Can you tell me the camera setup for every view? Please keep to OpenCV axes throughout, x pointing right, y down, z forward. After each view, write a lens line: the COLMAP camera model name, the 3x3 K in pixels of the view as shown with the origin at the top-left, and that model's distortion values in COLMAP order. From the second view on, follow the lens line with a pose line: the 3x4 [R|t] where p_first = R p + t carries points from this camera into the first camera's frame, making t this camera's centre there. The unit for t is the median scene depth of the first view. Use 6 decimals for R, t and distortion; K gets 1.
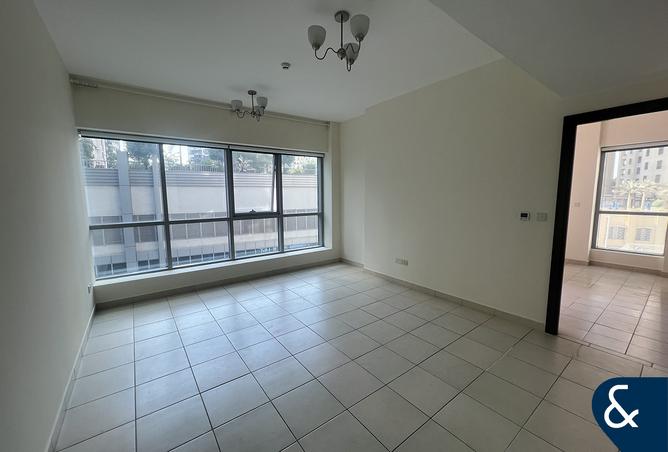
lens RADIAL K [[267.0, 0, 334.0], [0, 267.0, 226.0], [0, 0, 1]] dist [0.000066, 0.000005]
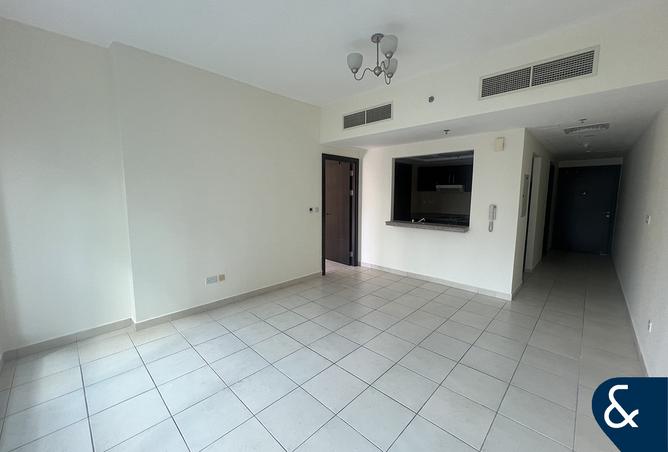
lens RADIAL K [[268.3, 0, 334.0], [0, 268.3, 226.0], [0, 0, 1]] dist [0.000236, 0.000026]
pose [[-0.160594, -0.107585, 0.981140, -0.707918], [0.111805, 0.985661, 0.126381, -0.105435], [-0.980668, 0.129993, -0.146263, 0.905552]]
